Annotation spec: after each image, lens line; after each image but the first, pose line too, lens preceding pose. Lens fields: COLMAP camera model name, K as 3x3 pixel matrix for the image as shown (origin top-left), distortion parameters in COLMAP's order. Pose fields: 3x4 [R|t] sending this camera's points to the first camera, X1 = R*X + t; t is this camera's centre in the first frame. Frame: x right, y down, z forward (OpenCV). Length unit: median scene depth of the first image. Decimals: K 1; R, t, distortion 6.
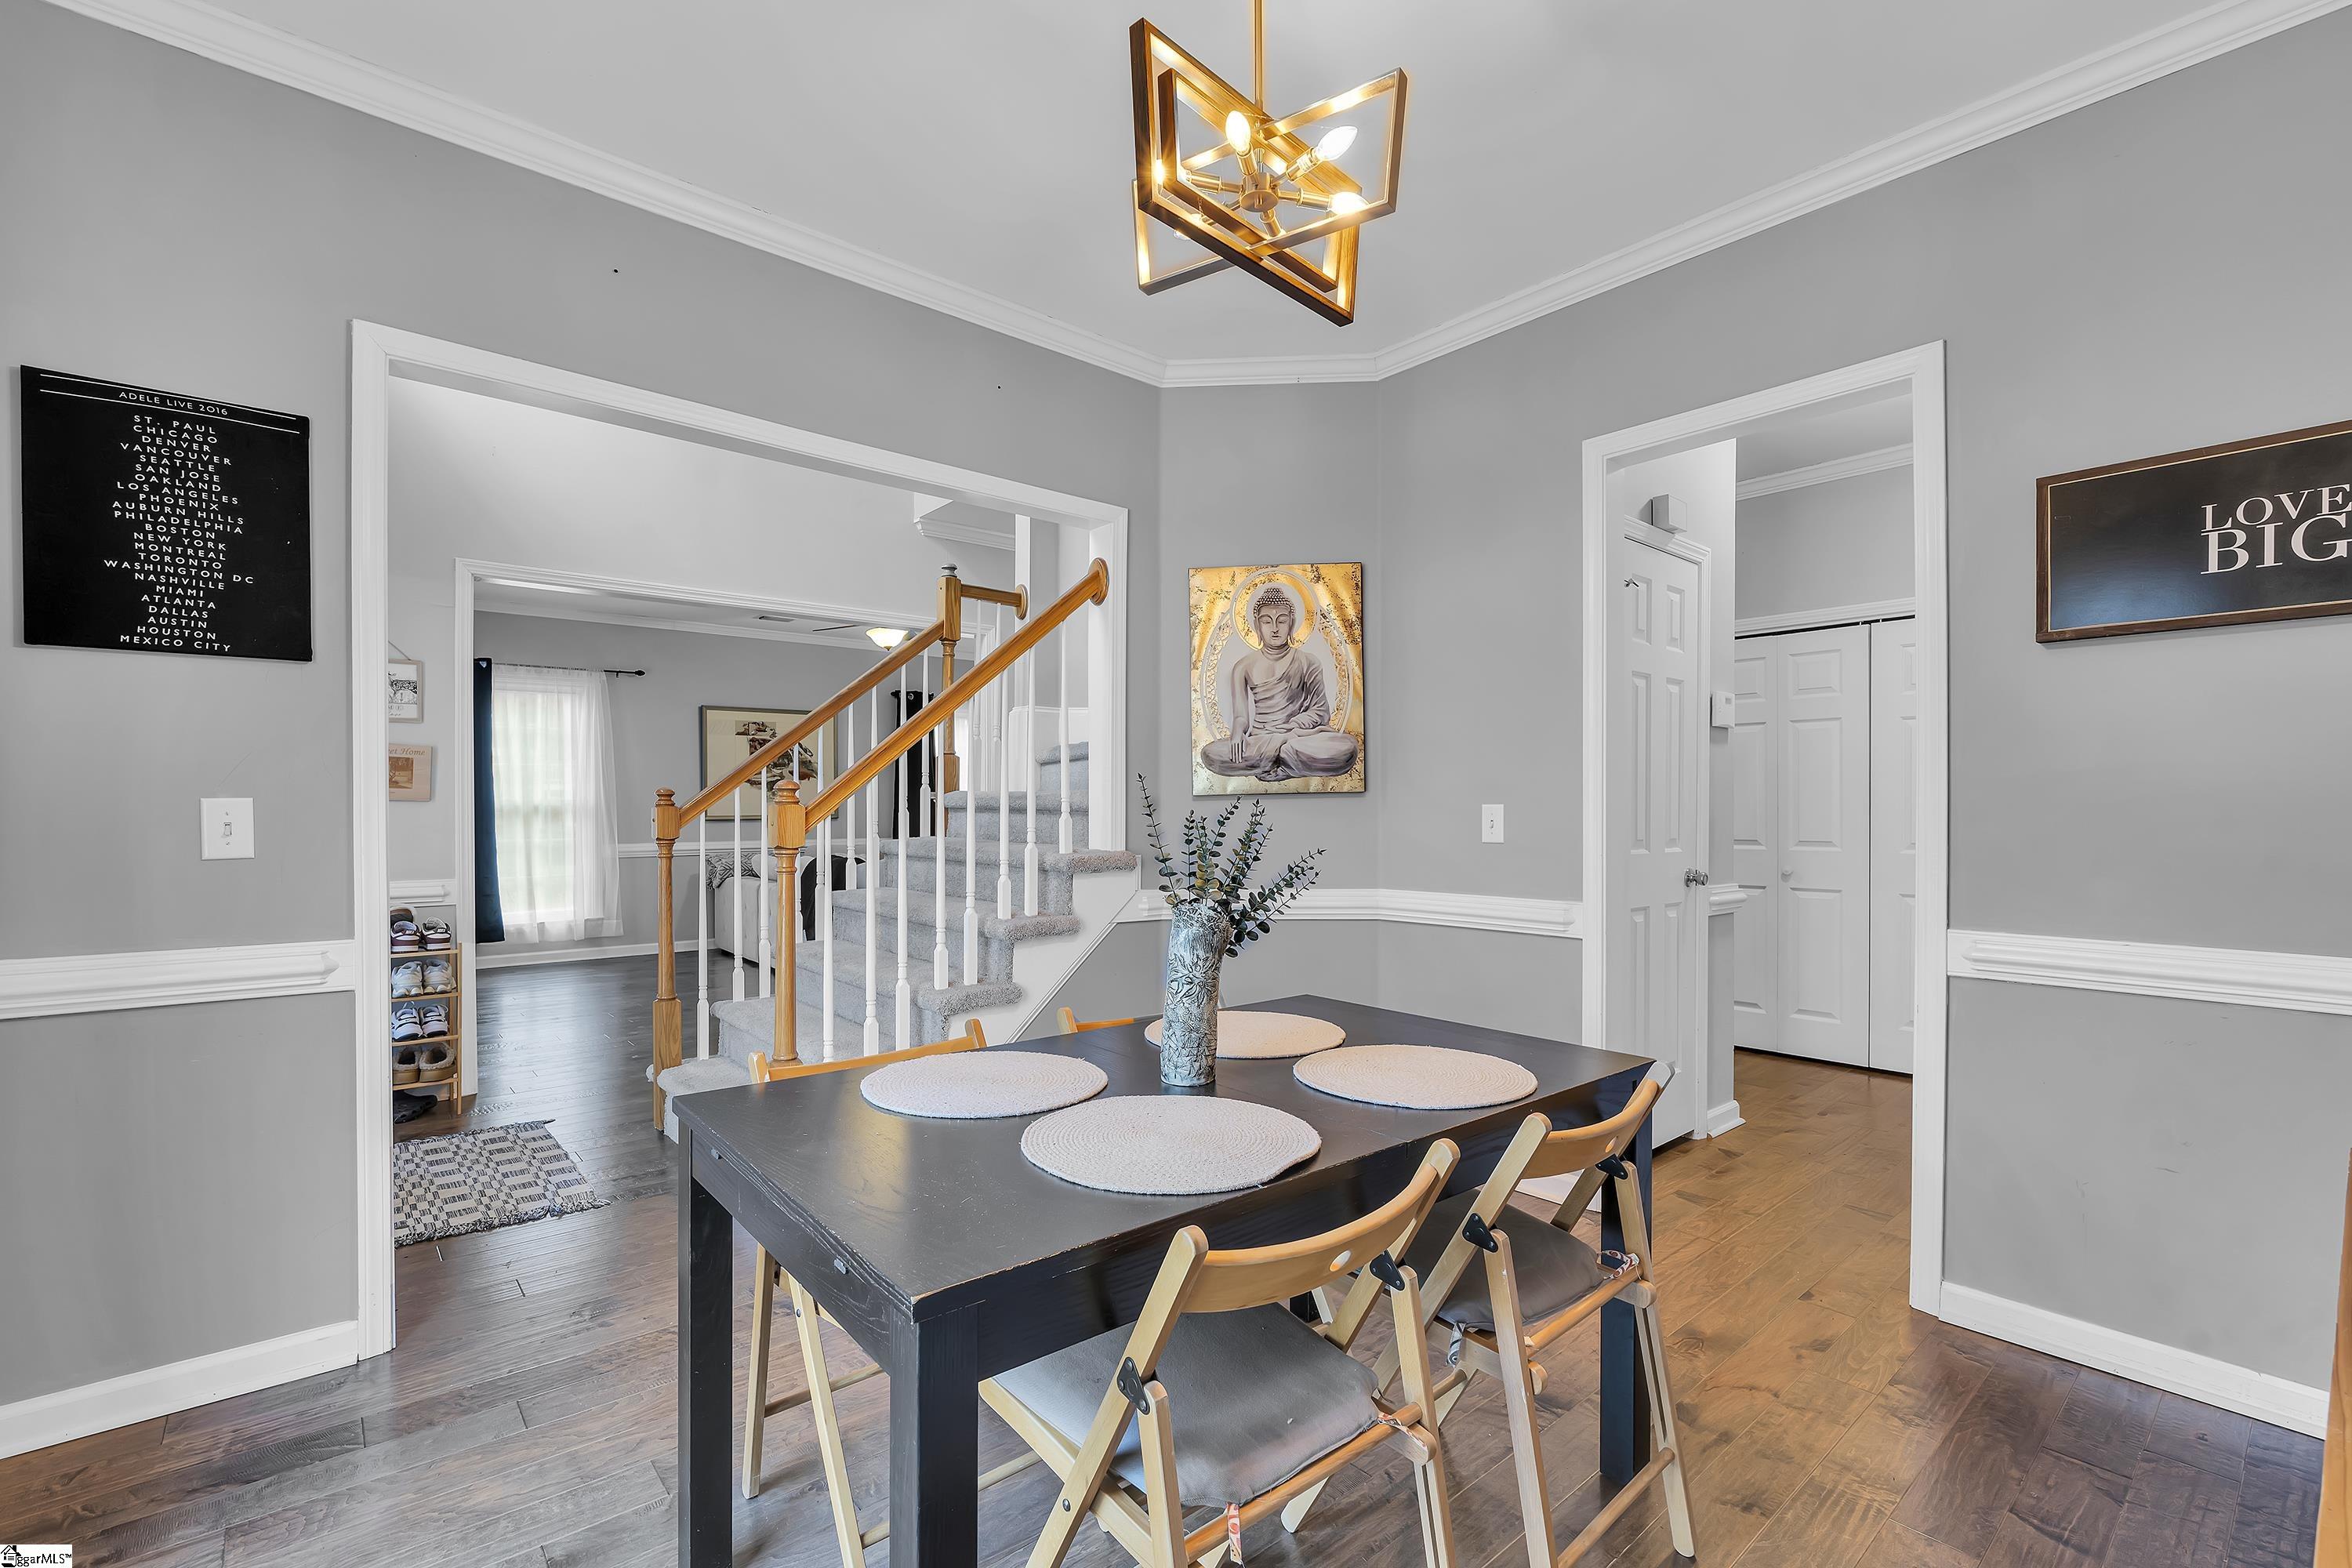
lens RADIAL K [[1026.8, 0, 1169.4], [0, 1026.8, 790.9], [0, 0, 1]] dist [0.001980, 0.000032]
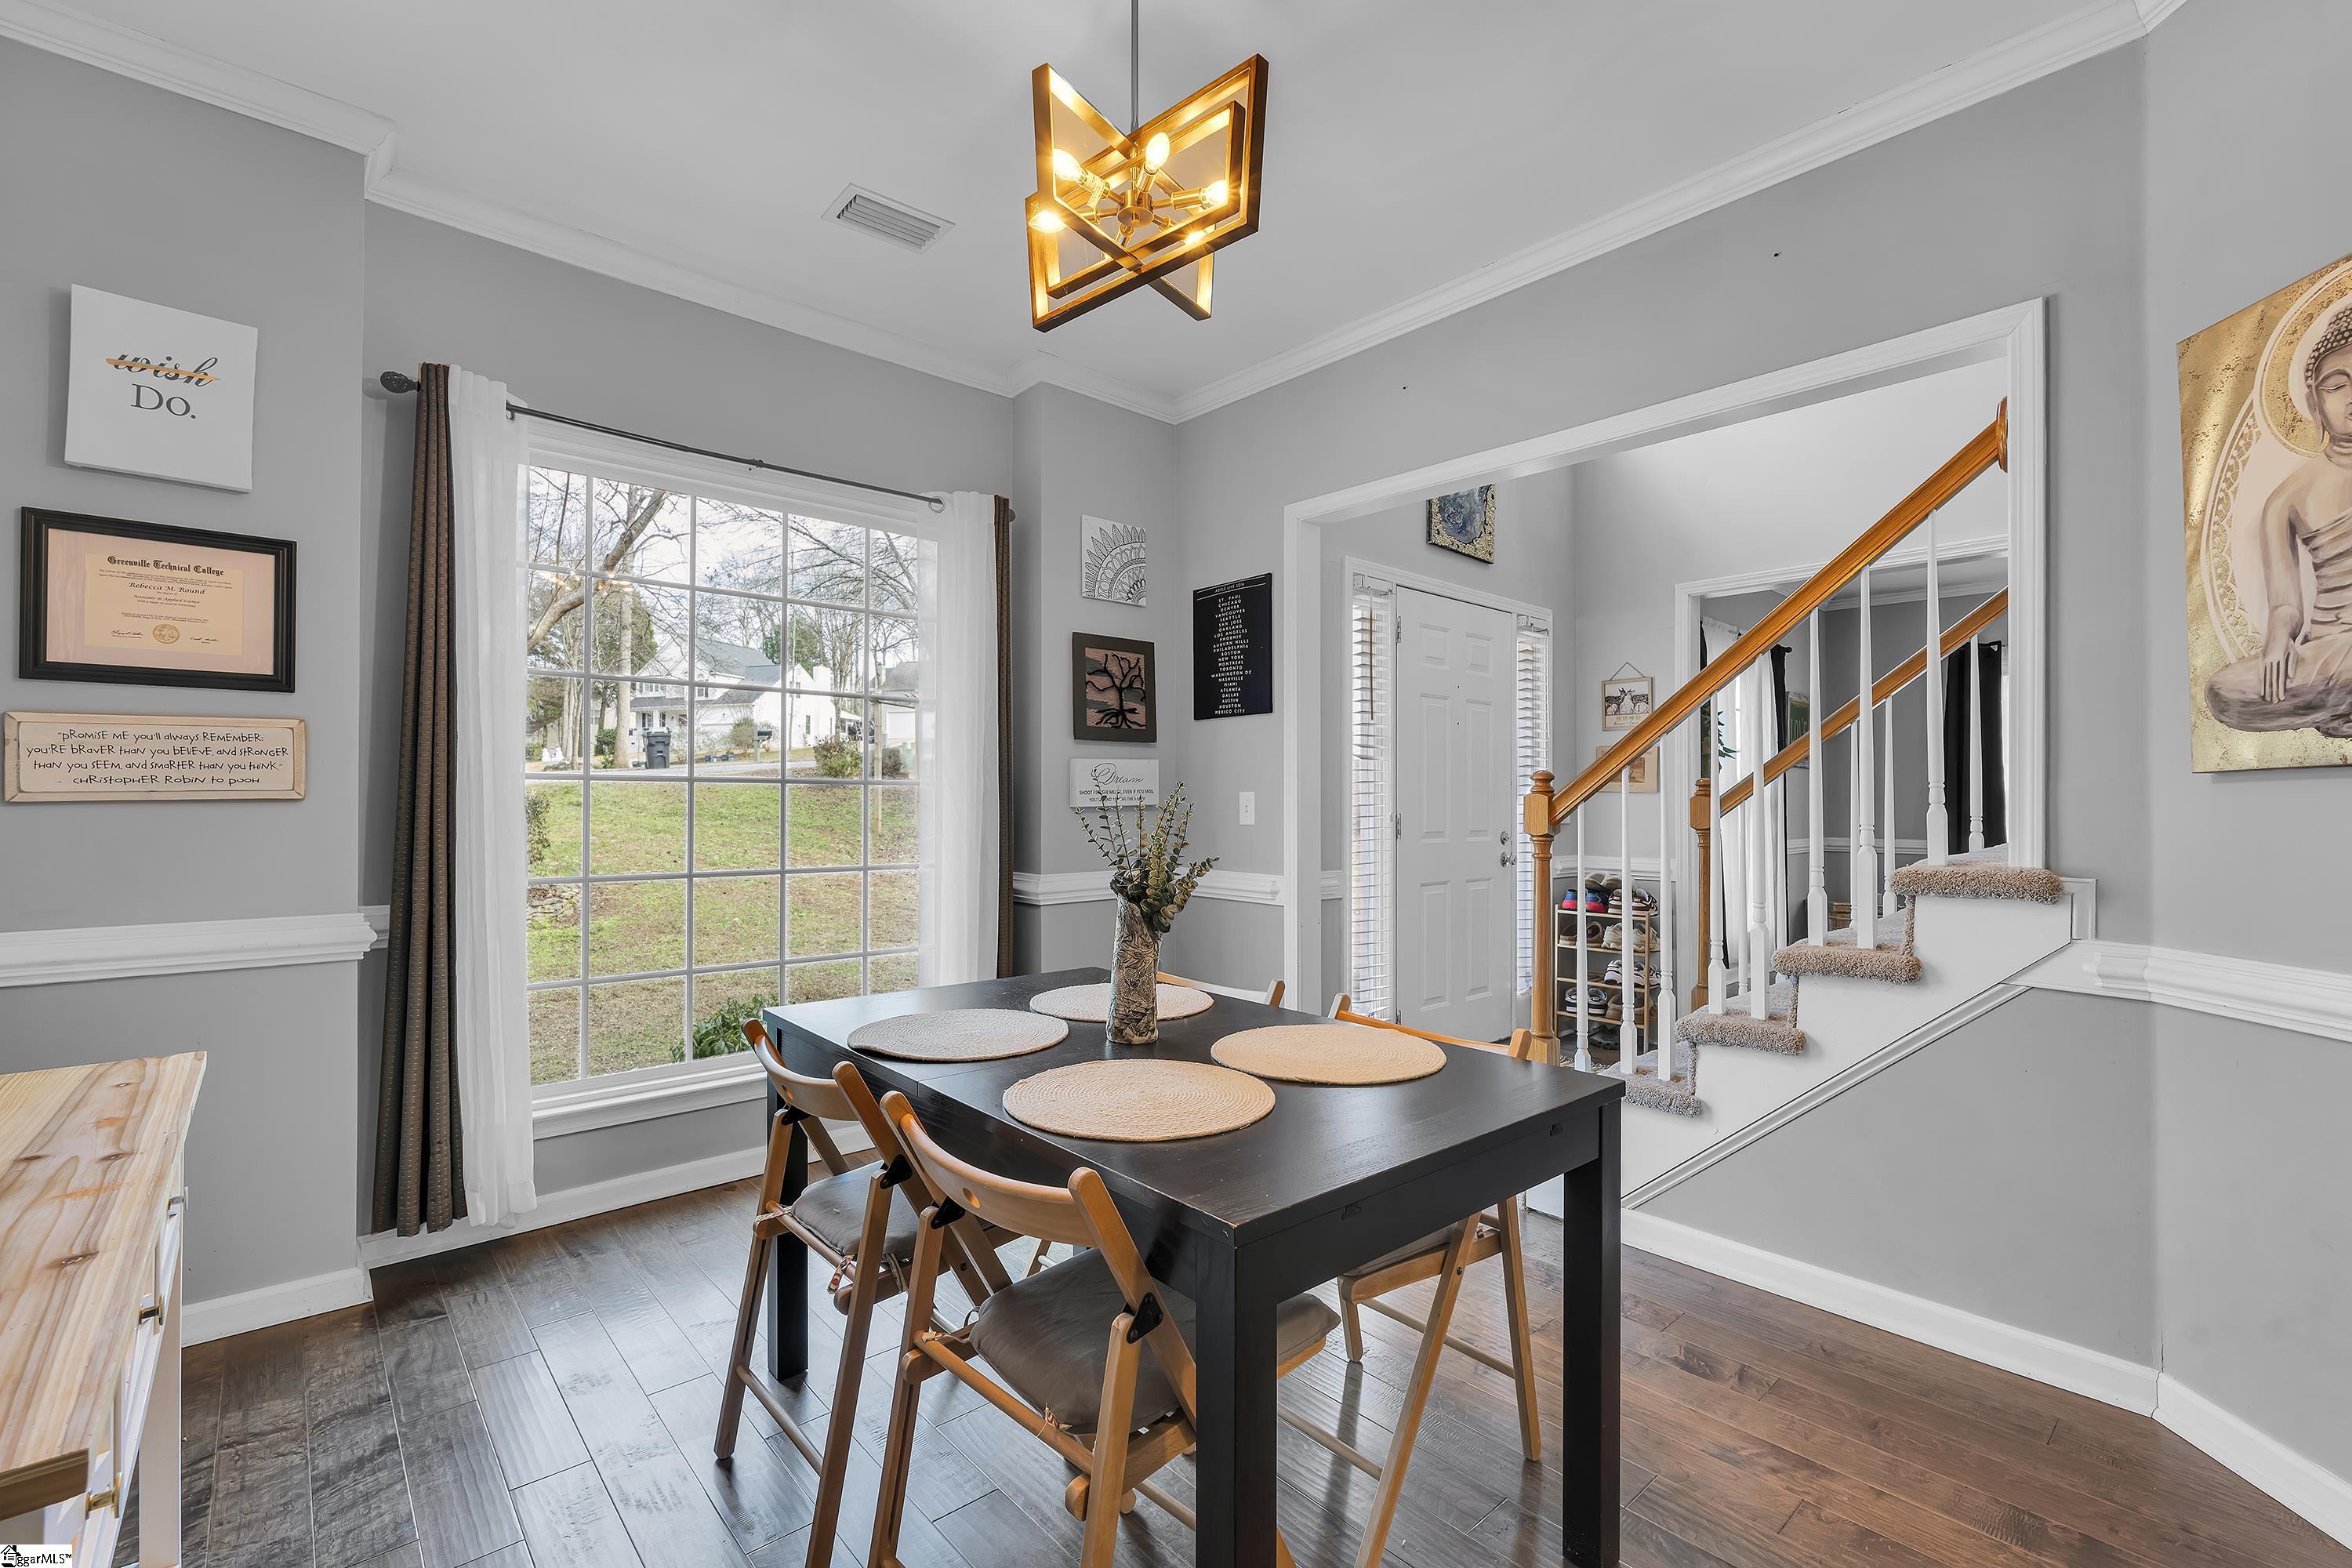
lens RADIAL K [[1026.8, 0, 1166.8], [0, 1026.8, 793.1], [0, 0, 1]] dist [0.001980, 0.000032]
pose [[0.025595, -0.007712, -0.999643, 0.535963], [0.014032, 0.999875, -0.007355, 0.011557], [0.999574, -0.013839, 0.025700, 0.468485]]
